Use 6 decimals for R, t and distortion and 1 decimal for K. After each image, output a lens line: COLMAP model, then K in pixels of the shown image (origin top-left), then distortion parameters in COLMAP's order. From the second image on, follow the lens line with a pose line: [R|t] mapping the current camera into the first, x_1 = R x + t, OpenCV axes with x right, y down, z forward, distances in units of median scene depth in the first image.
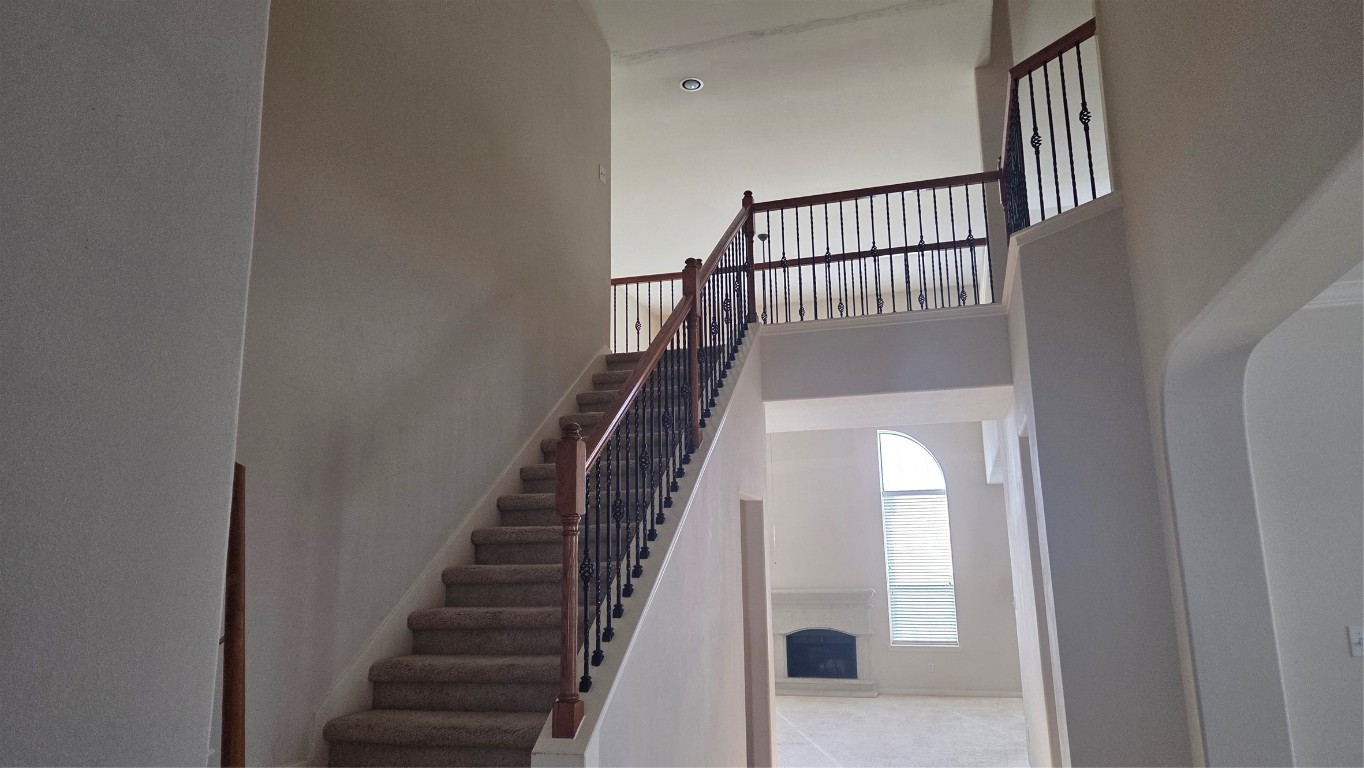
lens RADIAL K [[915.4, 0, 682.0], [0, 915.4, 384.0], [0, 0, 1]] dist [0.080515, -0.085930]
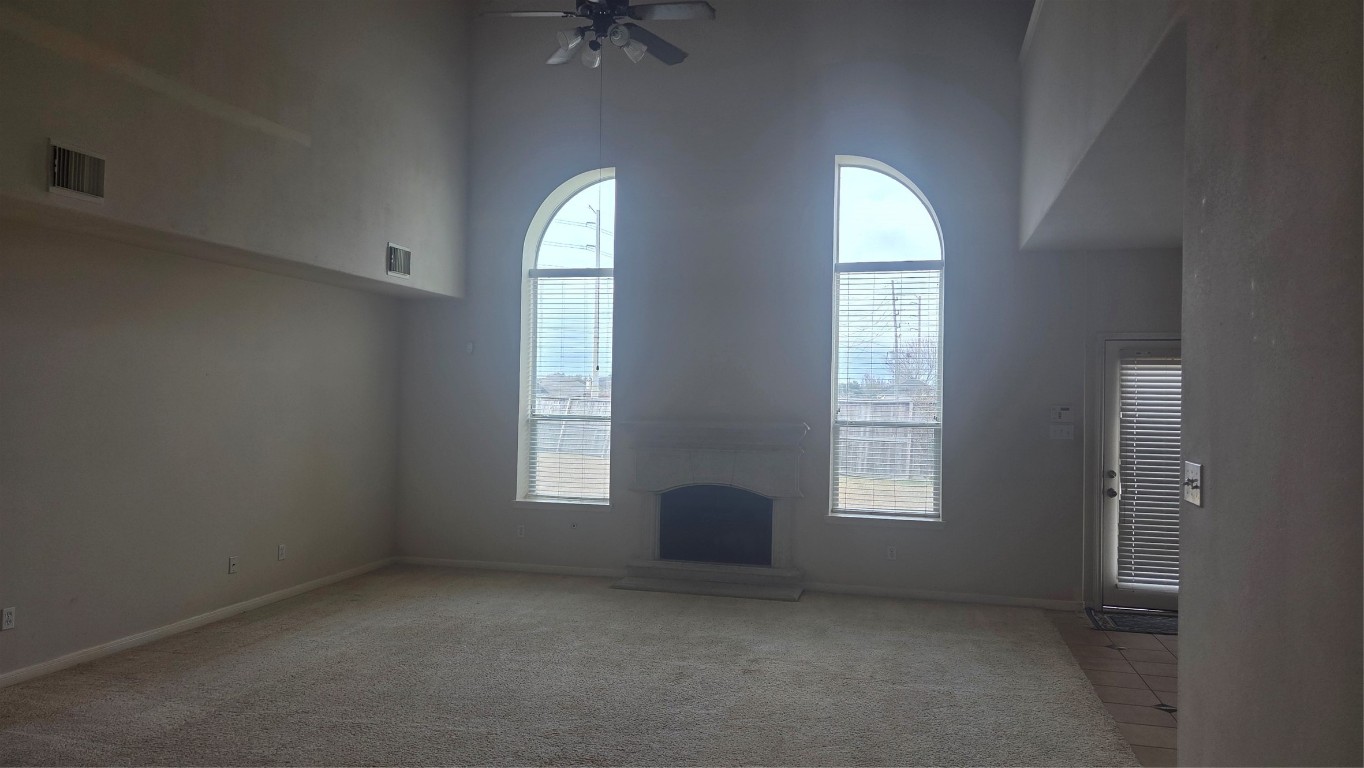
lens RADIAL K [[915.4, 0, 682.0], [0, 915.4, 384.0], [0, 0, 1]] dist [0.080515, -0.085930]
pose [[0.999060, 0.022938, 0.036784, 0.242034], [-0.031454, 0.967480, 0.250985, 0.115289], [-0.029830, -0.251906, 0.967292, 1.007972]]
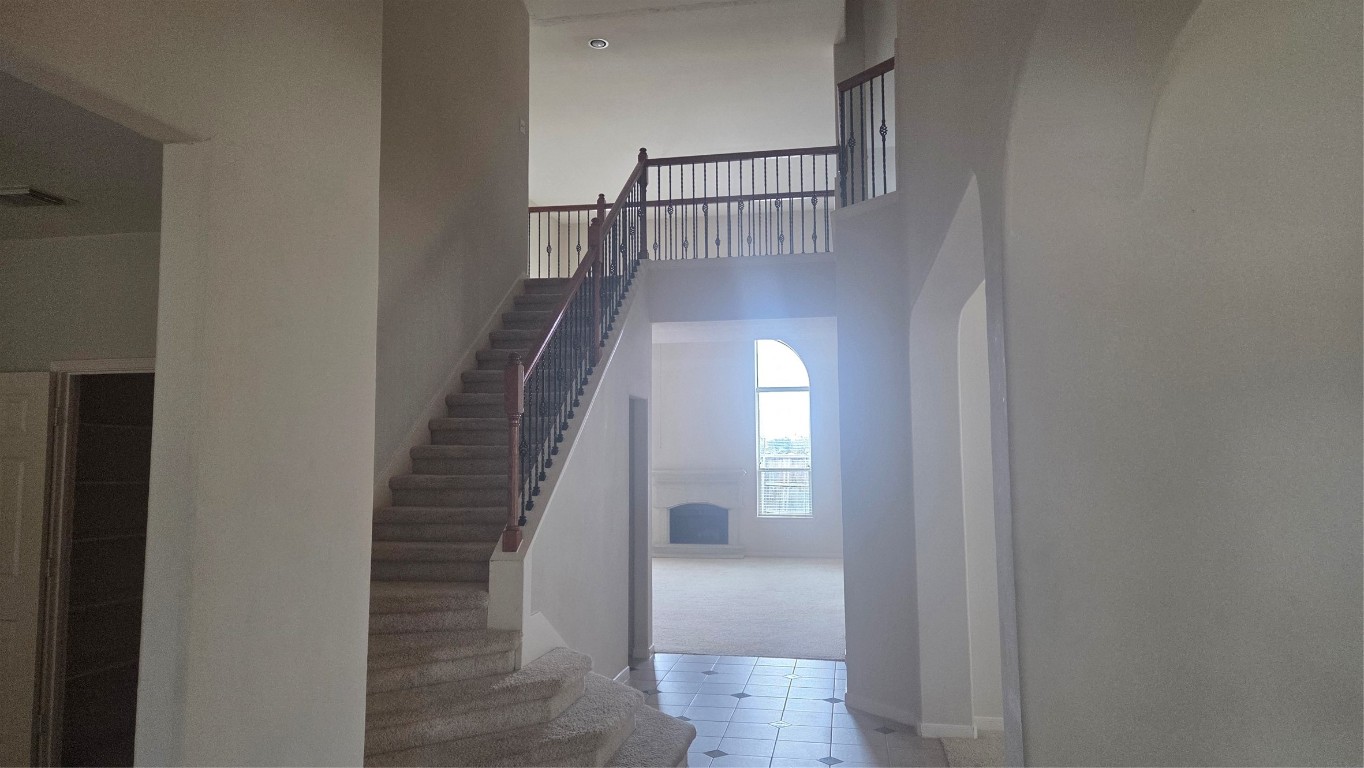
lens RADIAL K [[915.4, 0, 682.0], [0, 915.4, 384.0], [0, 0, 1]] dist [0.080515, -0.085930]
pose [[0.993641, 0.018819, 0.111008, -0.008178], [-0.032198, 0.992253, 0.119992, -0.055369], [-0.107889, -0.122803, 0.986549, -0.300018]]
